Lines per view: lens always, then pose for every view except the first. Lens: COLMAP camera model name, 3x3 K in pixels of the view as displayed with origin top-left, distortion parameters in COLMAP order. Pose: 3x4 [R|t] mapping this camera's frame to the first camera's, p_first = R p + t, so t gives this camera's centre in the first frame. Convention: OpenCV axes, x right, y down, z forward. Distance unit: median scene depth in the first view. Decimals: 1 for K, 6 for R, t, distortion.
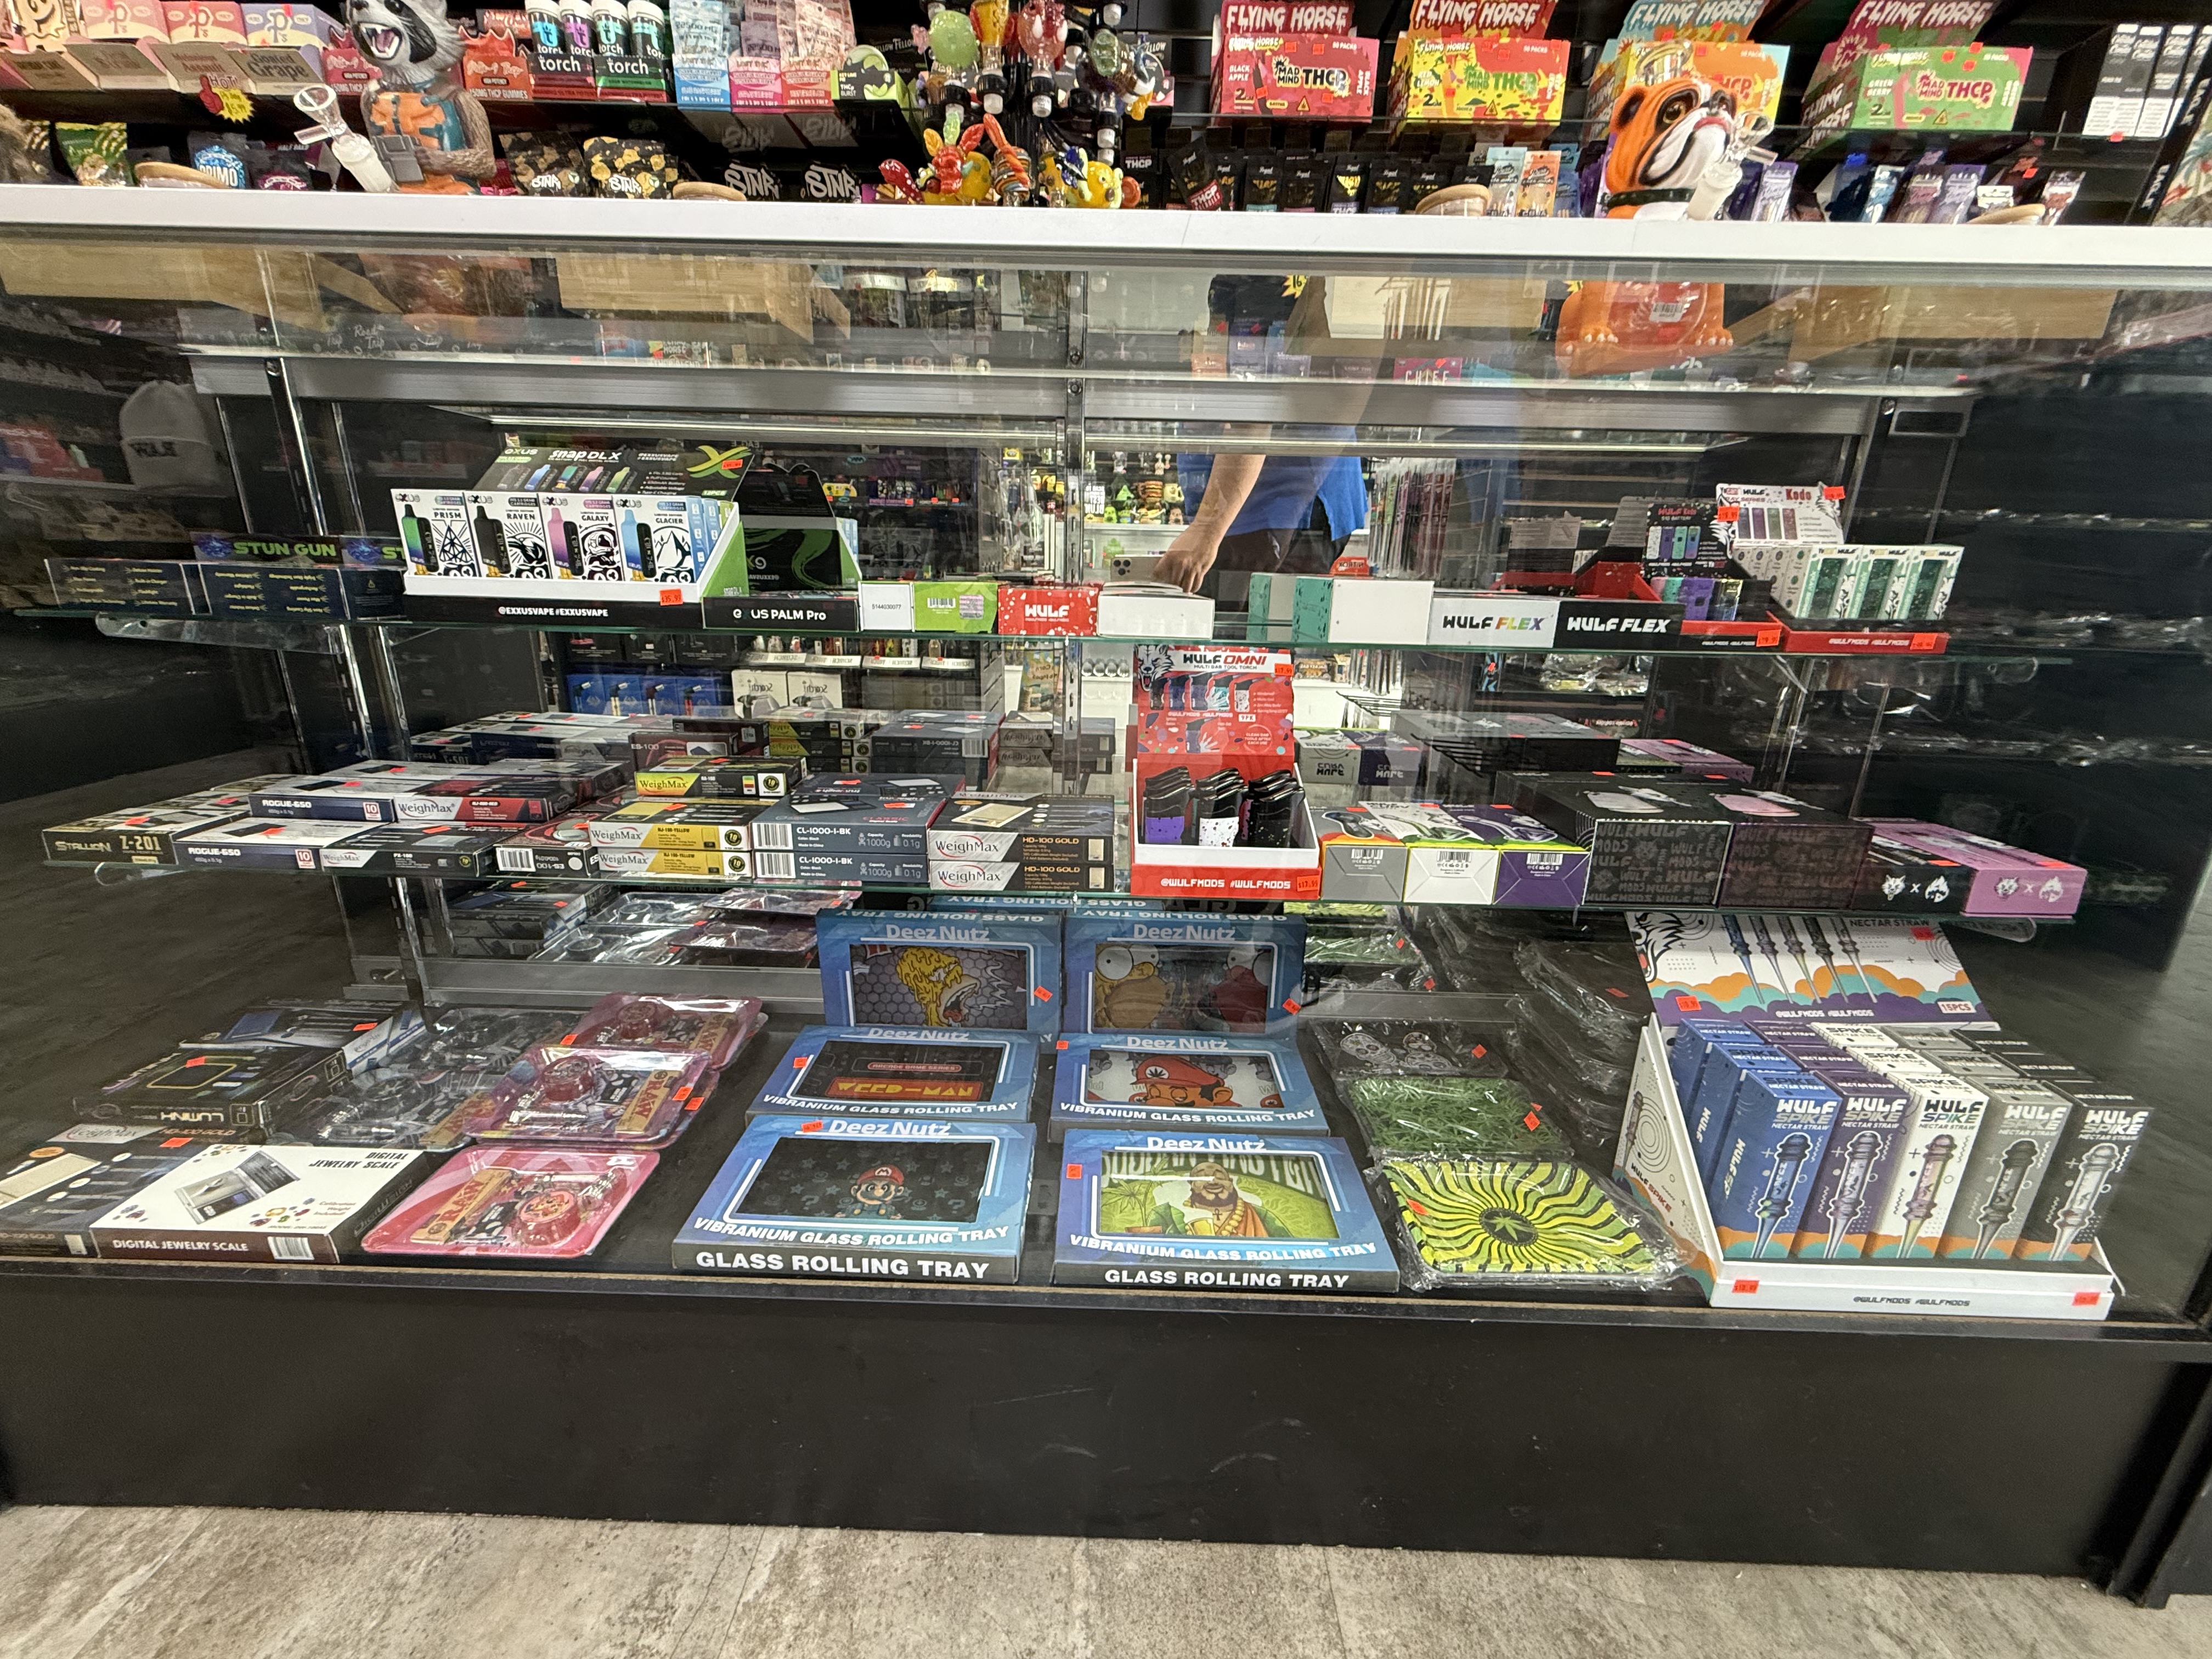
lens RADIAL K [[886.3, 0, 1101.2], [0, 886.3, 837.9], [0, 0, 1]] dist [0.001264, 0.000058]
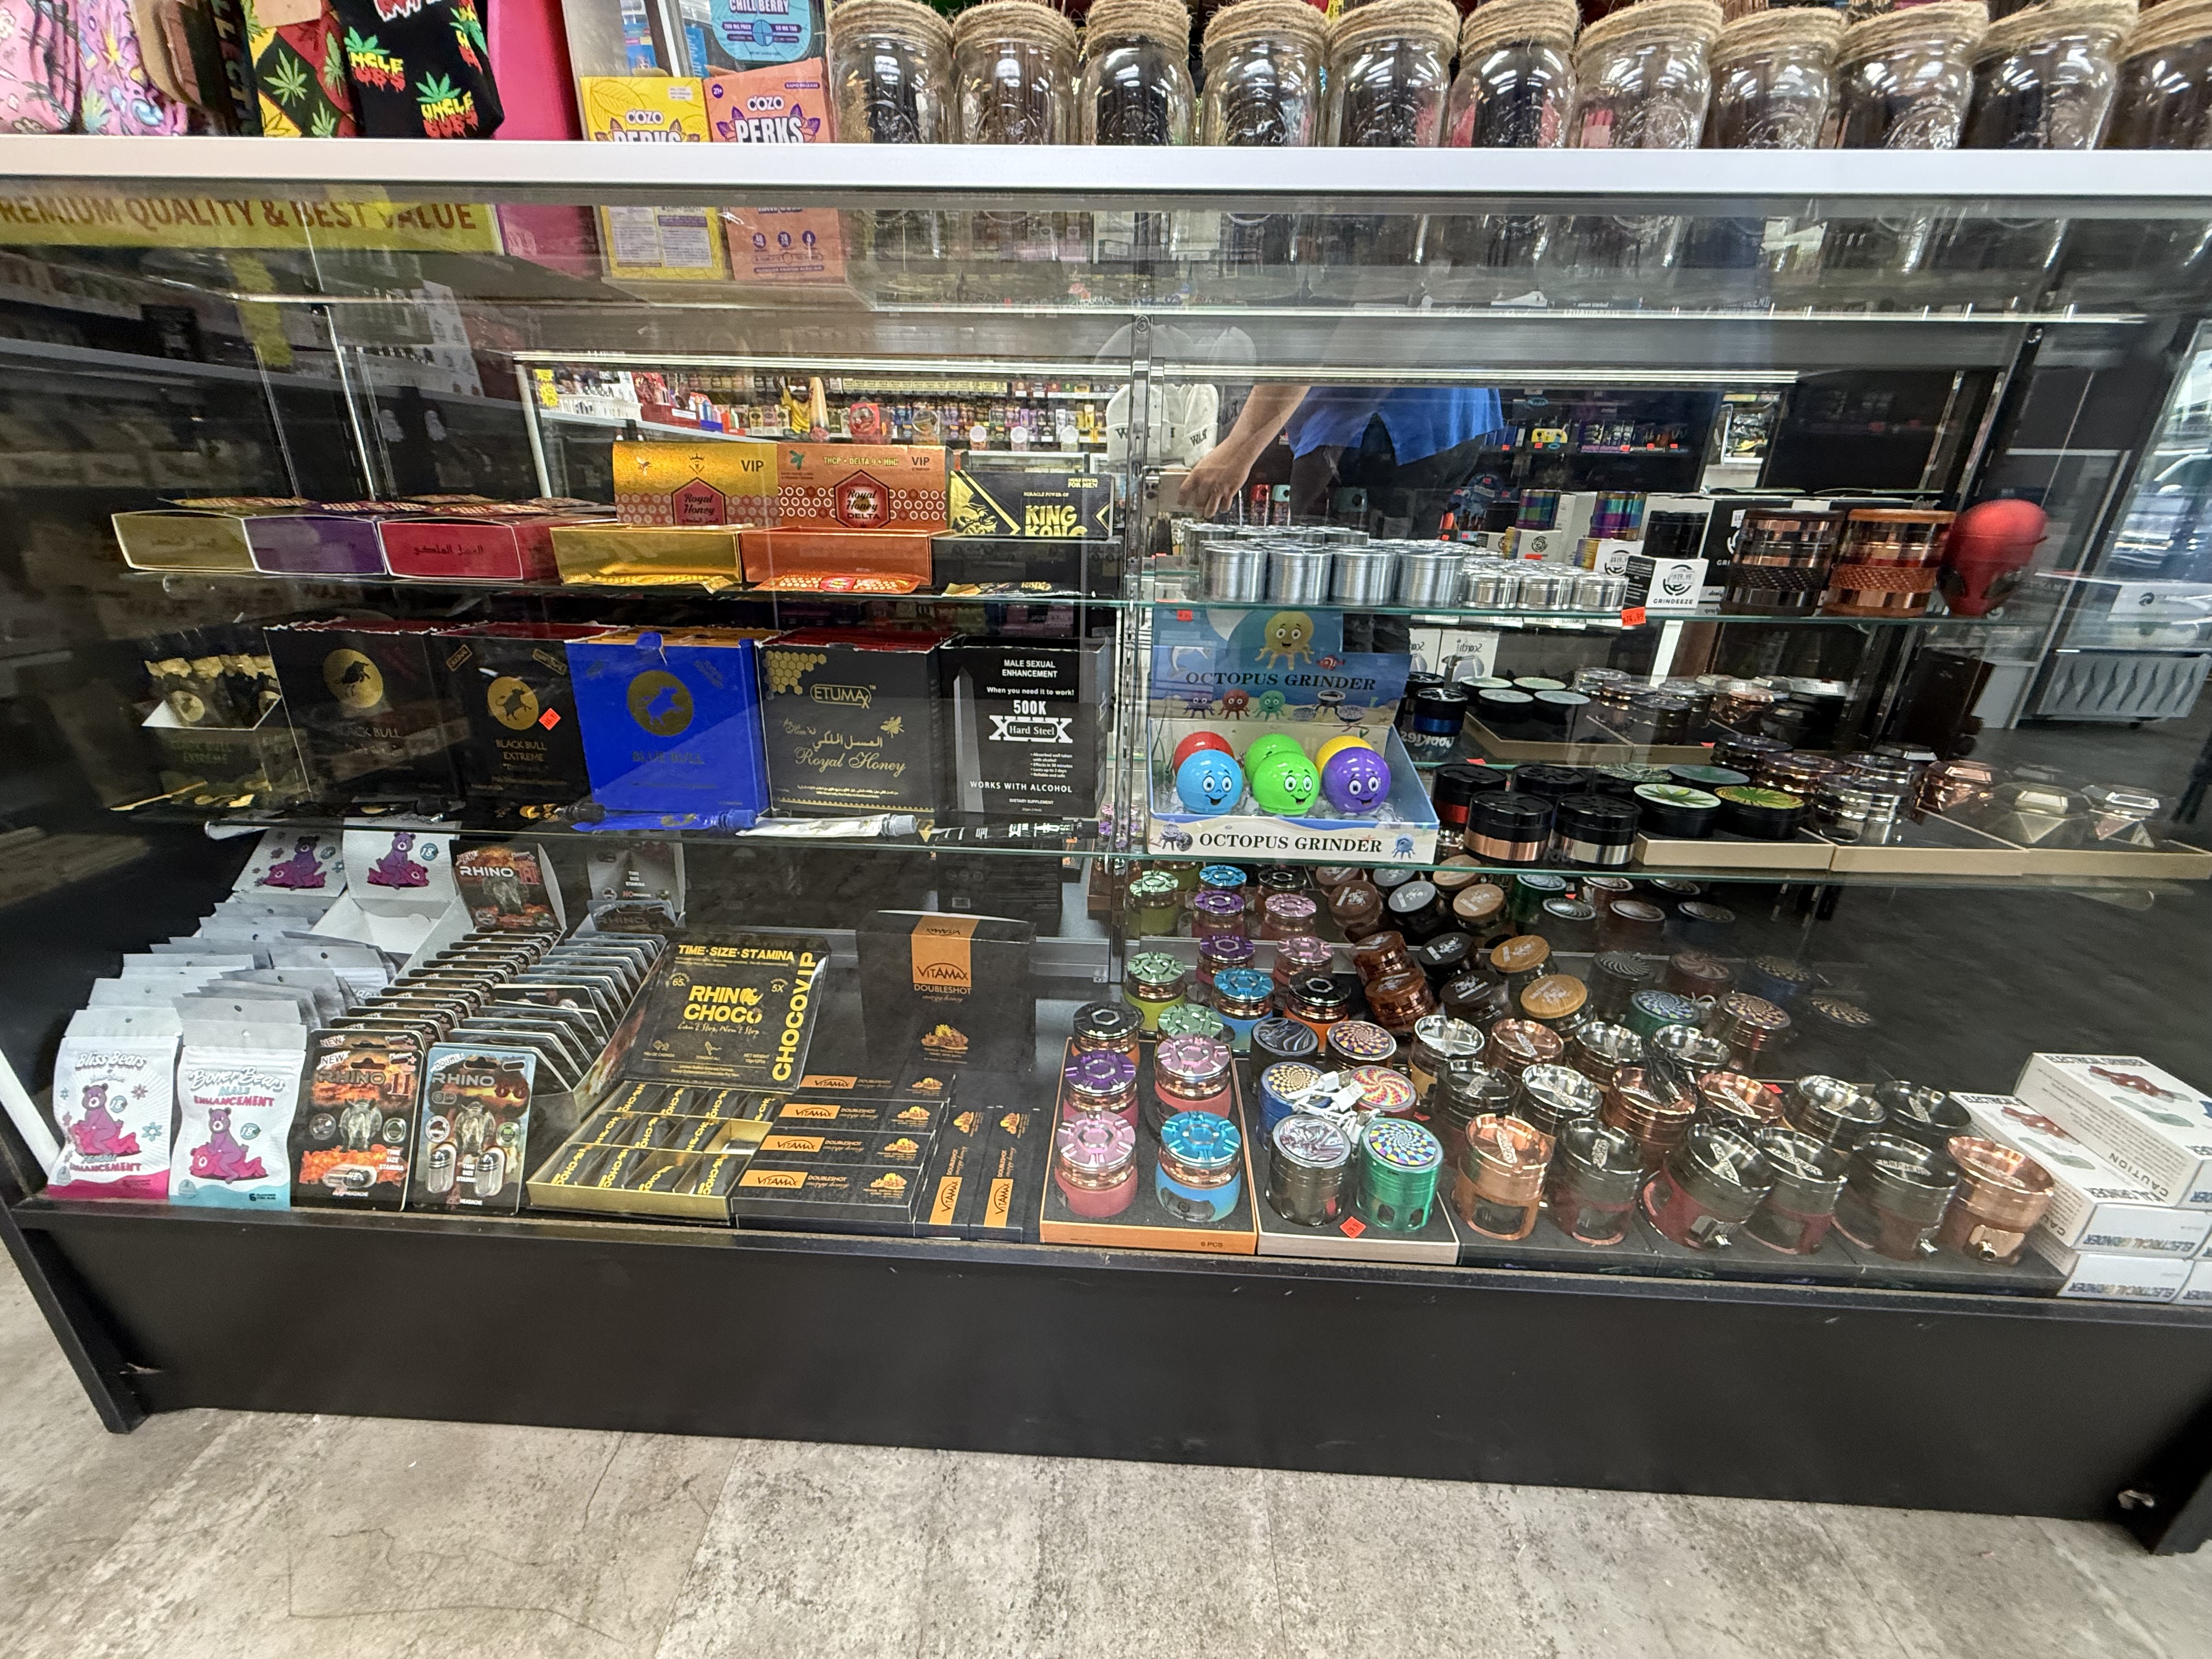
lens RADIAL K [[886.3, 0, 1103.7], [0, 886.3, 826.7], [0, 0, 1]] dist [0.001264, 0.000058]
pose [[0.999763, 0.007967, -0.020268, -0.719275], [-0.006882, 0.998567, 0.053065, -0.023567], [0.020661, -0.052913, 0.998385, 0.027182]]
